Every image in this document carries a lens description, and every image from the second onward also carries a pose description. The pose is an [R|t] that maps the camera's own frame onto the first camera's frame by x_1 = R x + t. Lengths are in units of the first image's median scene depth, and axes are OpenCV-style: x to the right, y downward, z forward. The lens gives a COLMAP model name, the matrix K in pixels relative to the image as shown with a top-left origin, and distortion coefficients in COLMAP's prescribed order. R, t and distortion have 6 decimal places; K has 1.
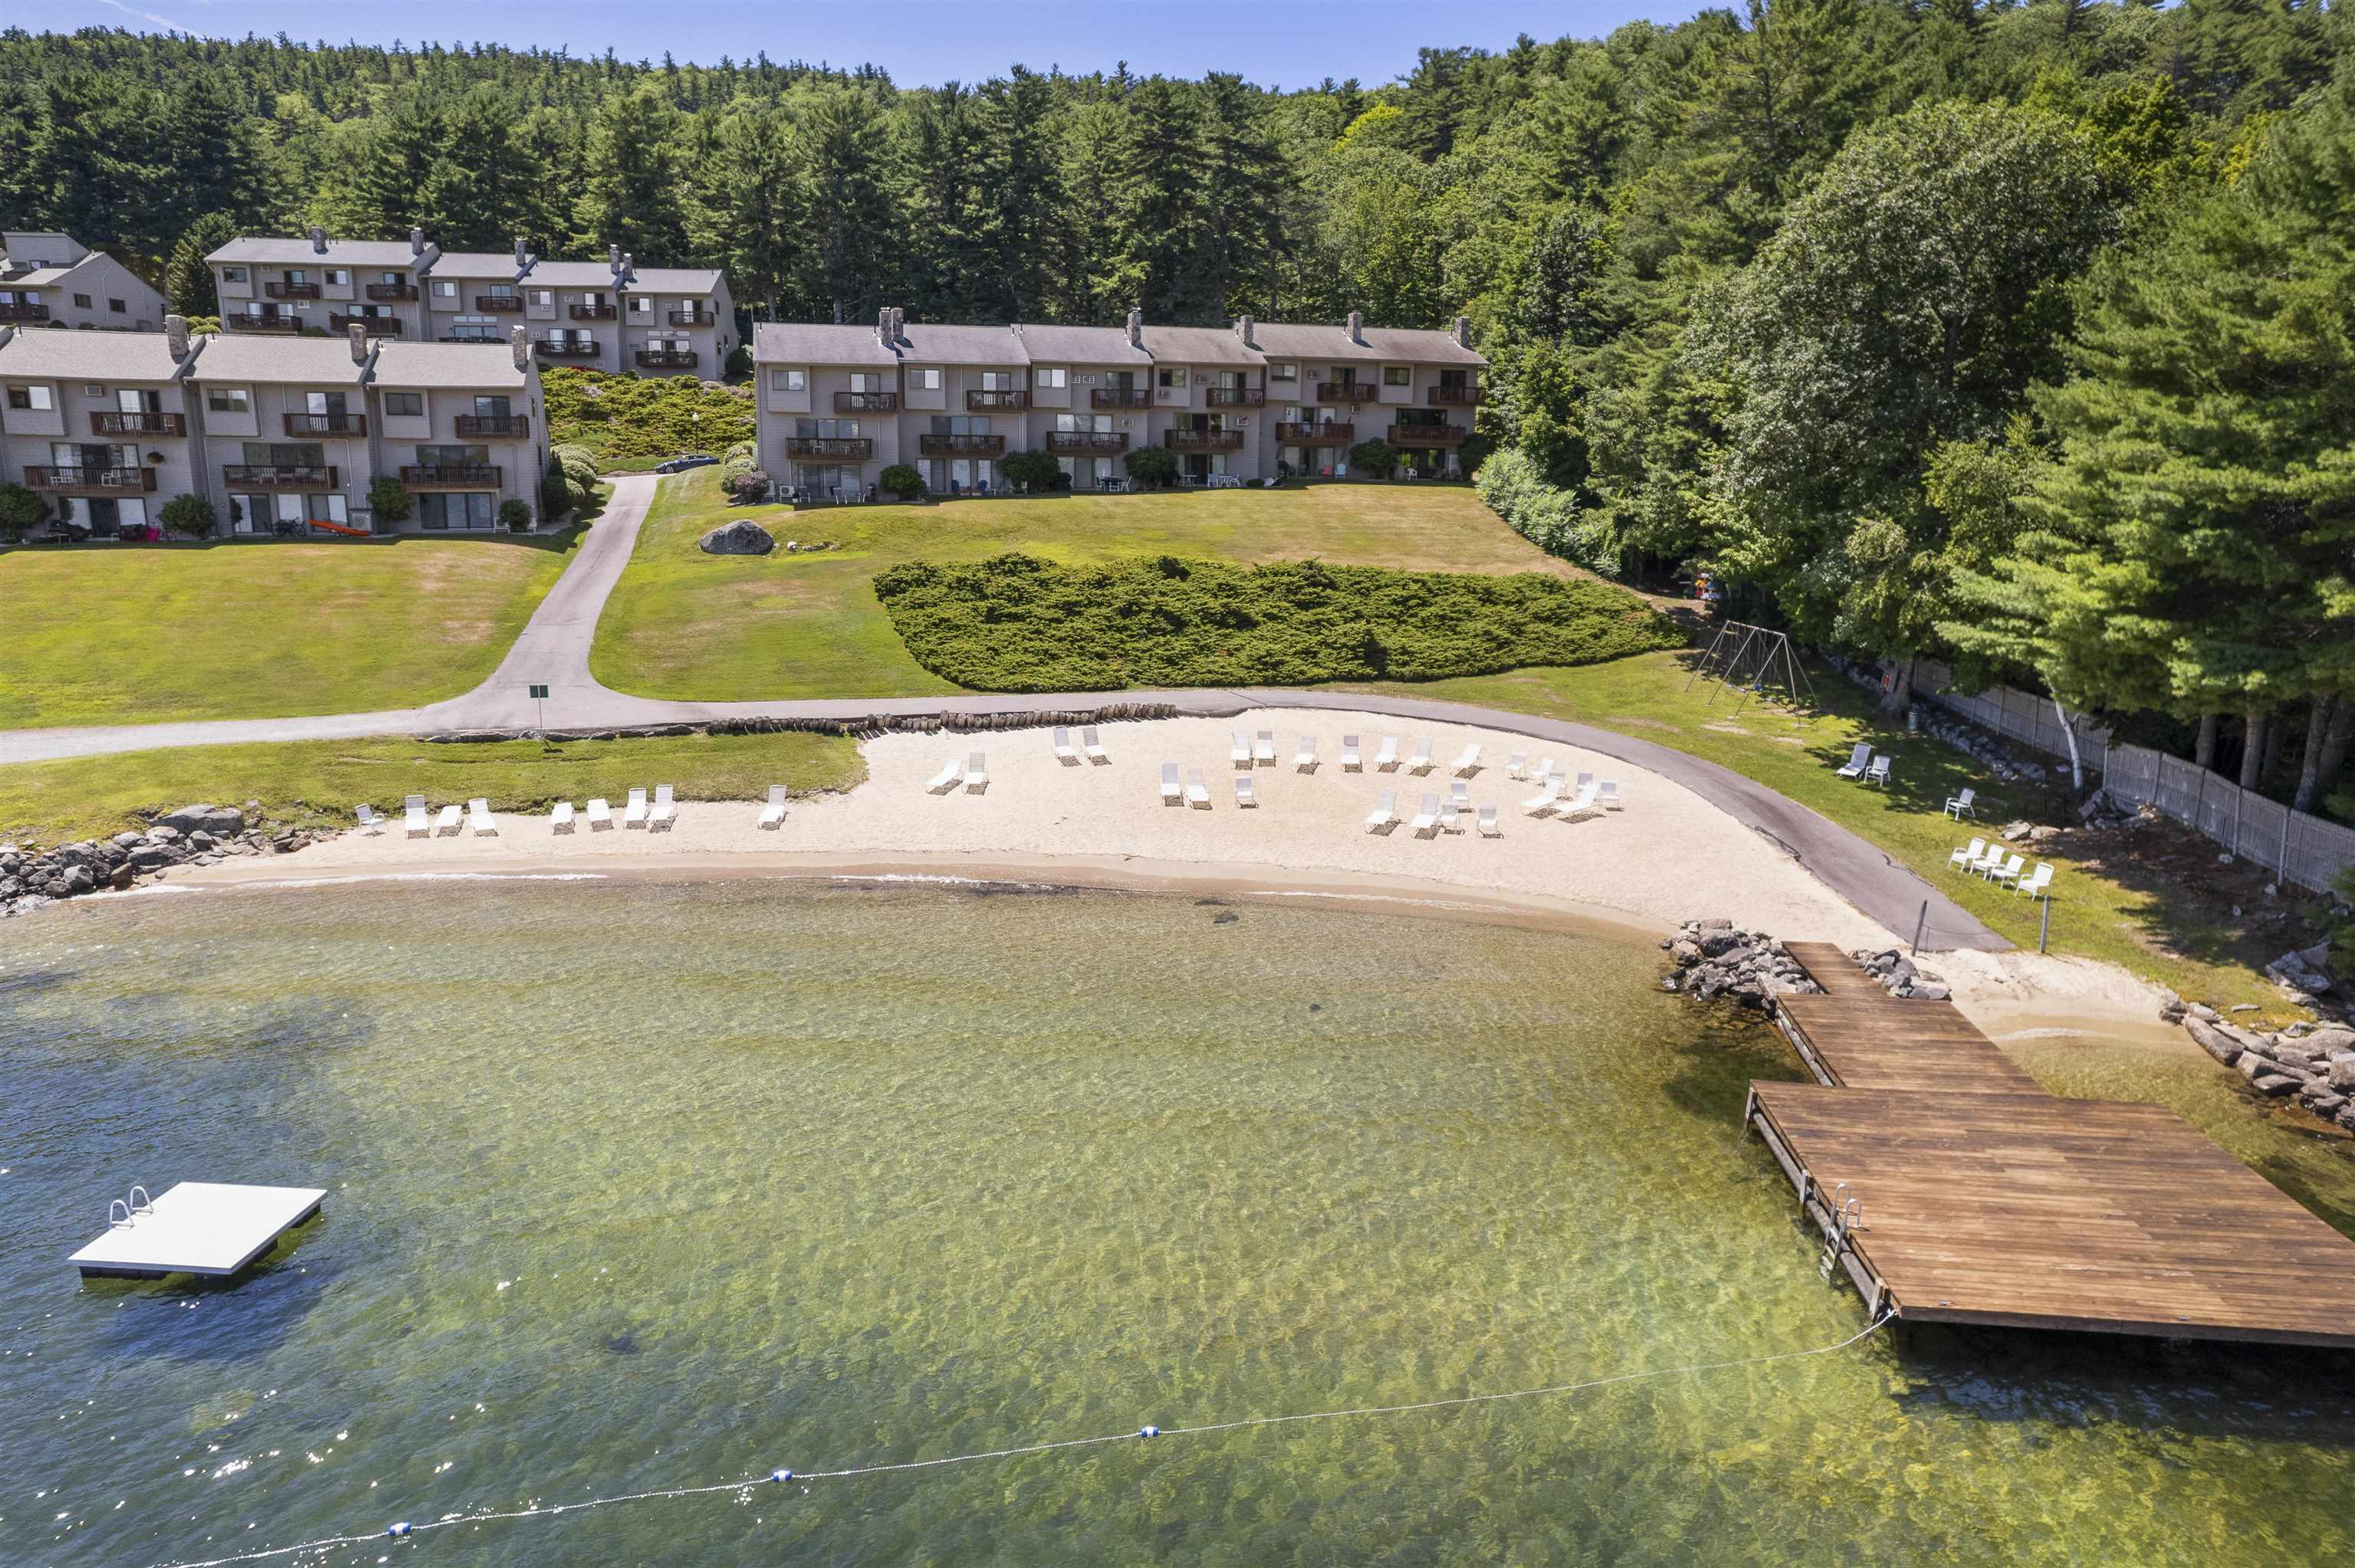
lens RADIAL K [[1528.1, 0, 1187.6], [0, 1528.1, 786.5], [0, 0, 1]] dist [-0.087574, 0.077561]
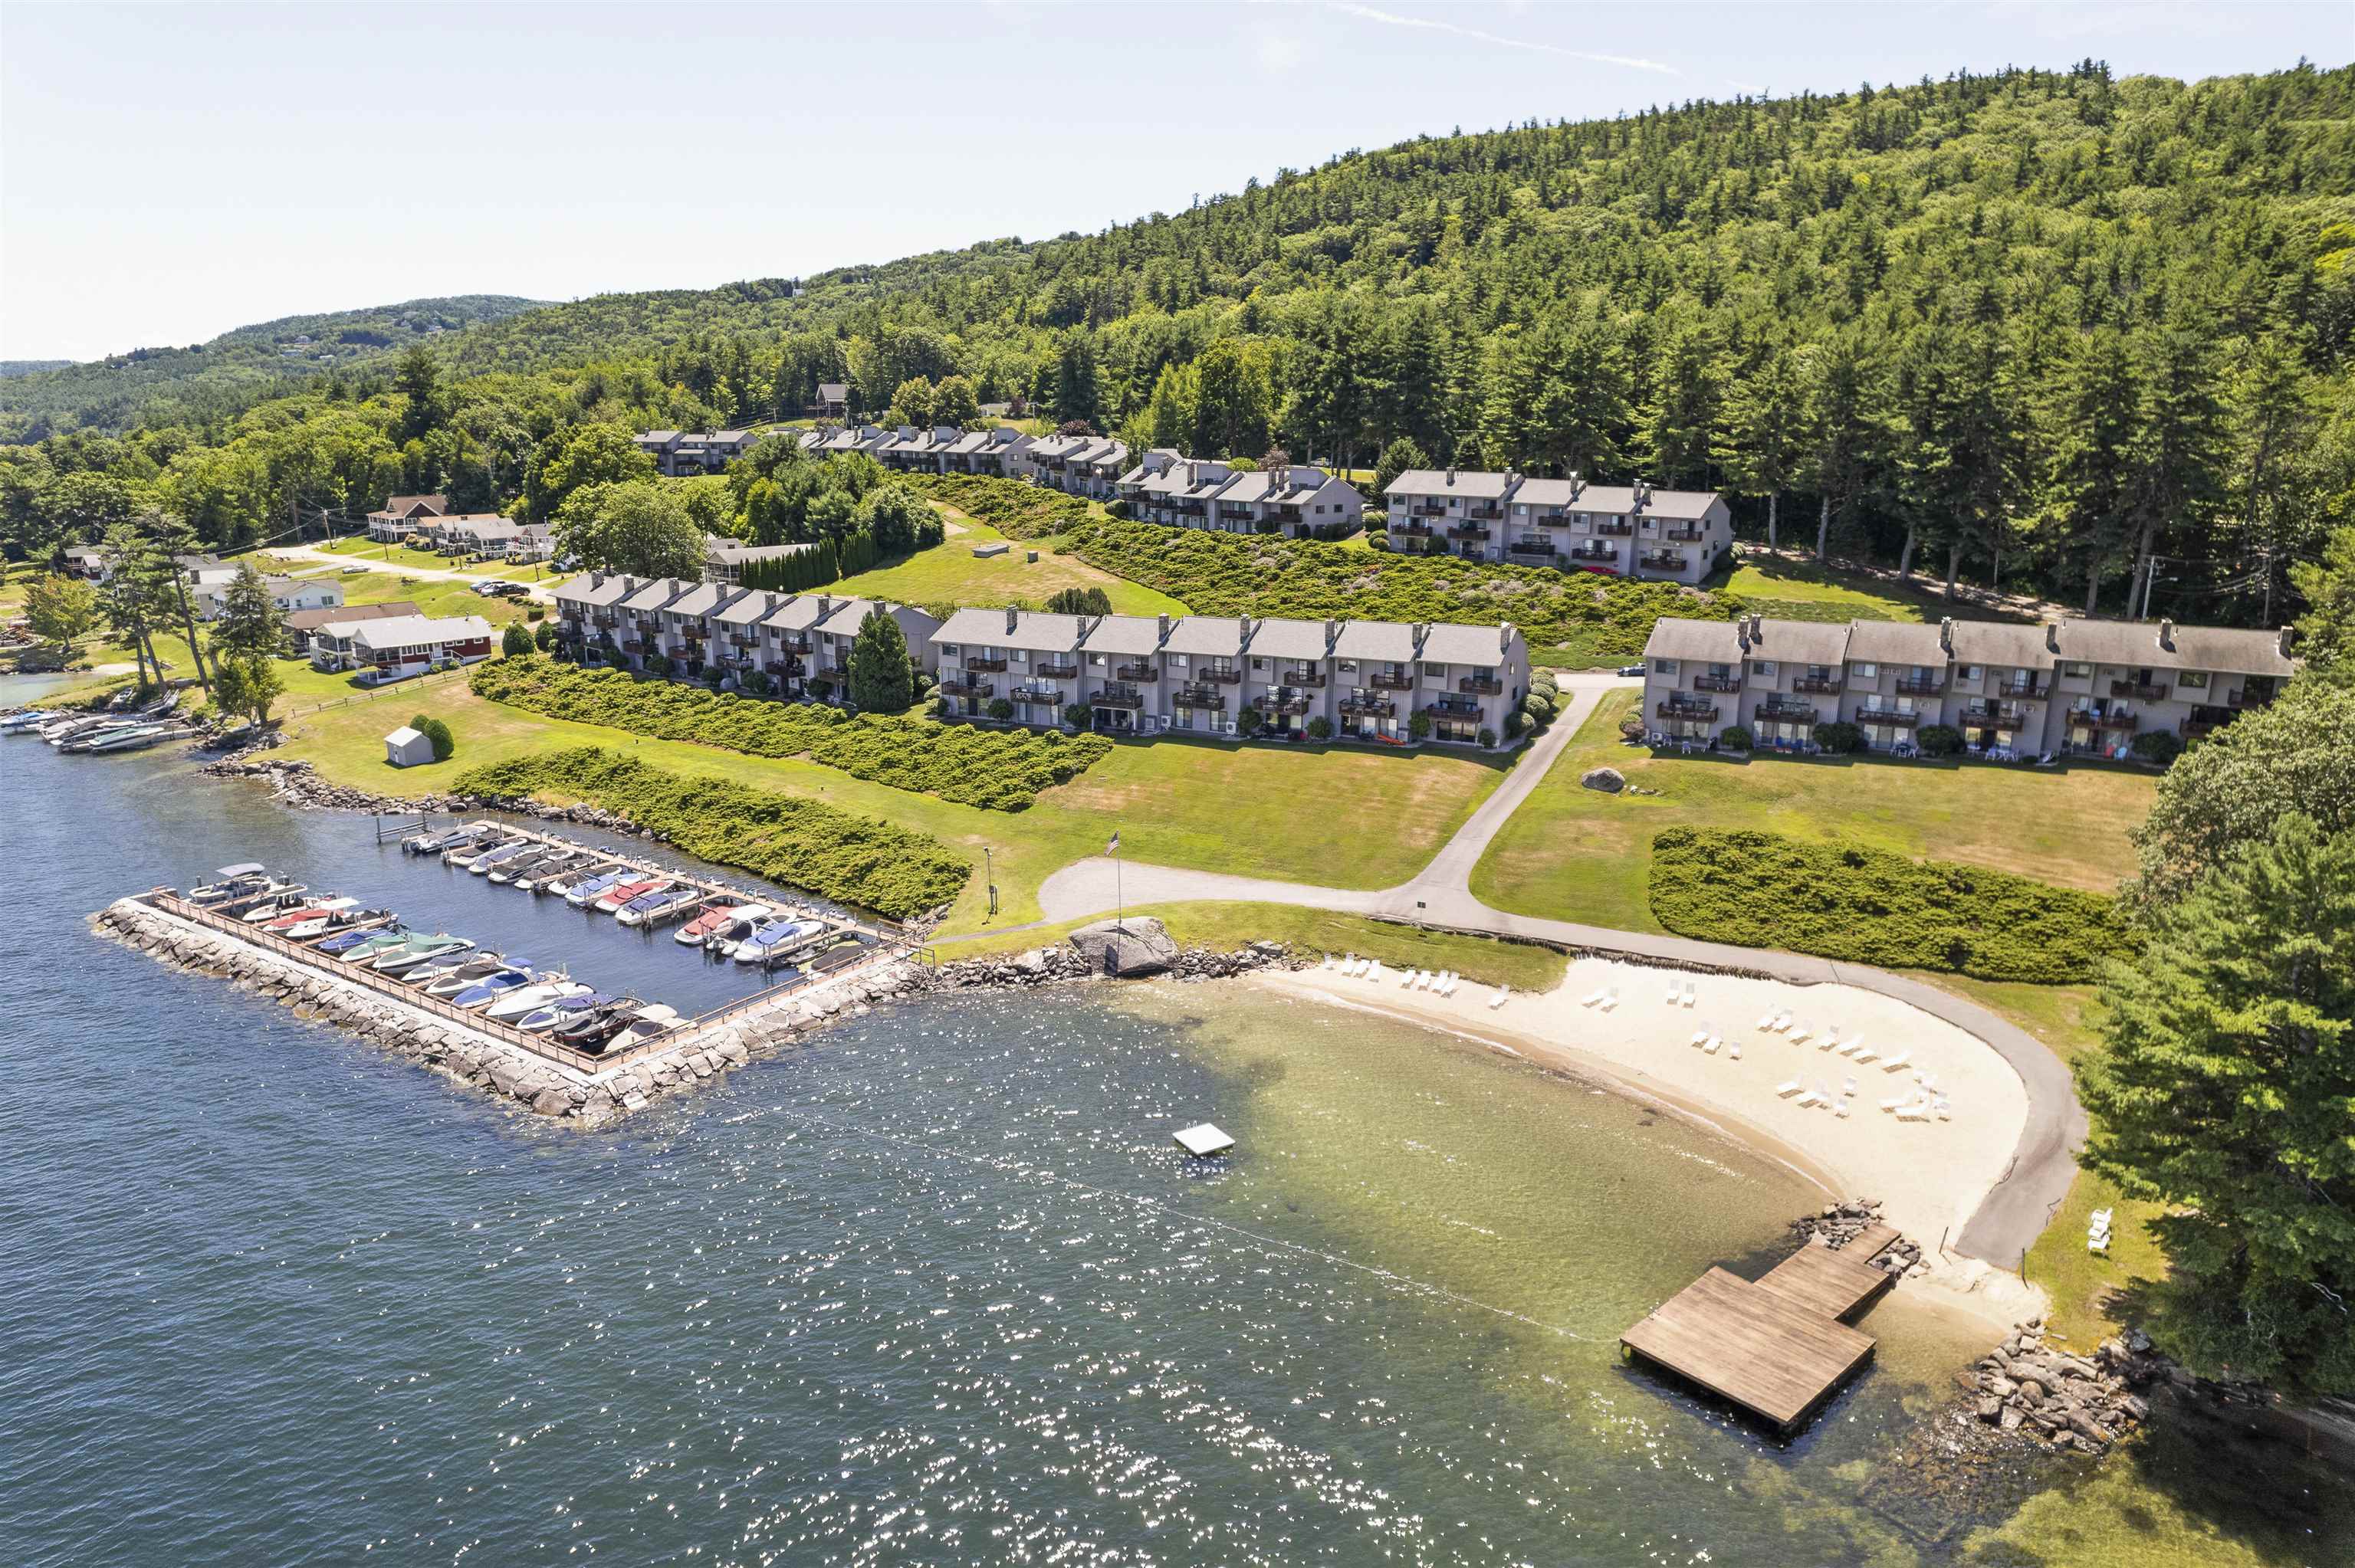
lens RADIAL K [[1528.1, 0, 1187.6], [0, 1528.1, 786.5], [0, 0, 1]] dist [-0.087574, 0.077561]
pose [[0.736969, 0.160858, -0.656507, 0.373128], [-0.138306, 0.986606, 0.086483, -0.201031], [0.661625, 0.027063, 0.749346, -0.423497]]
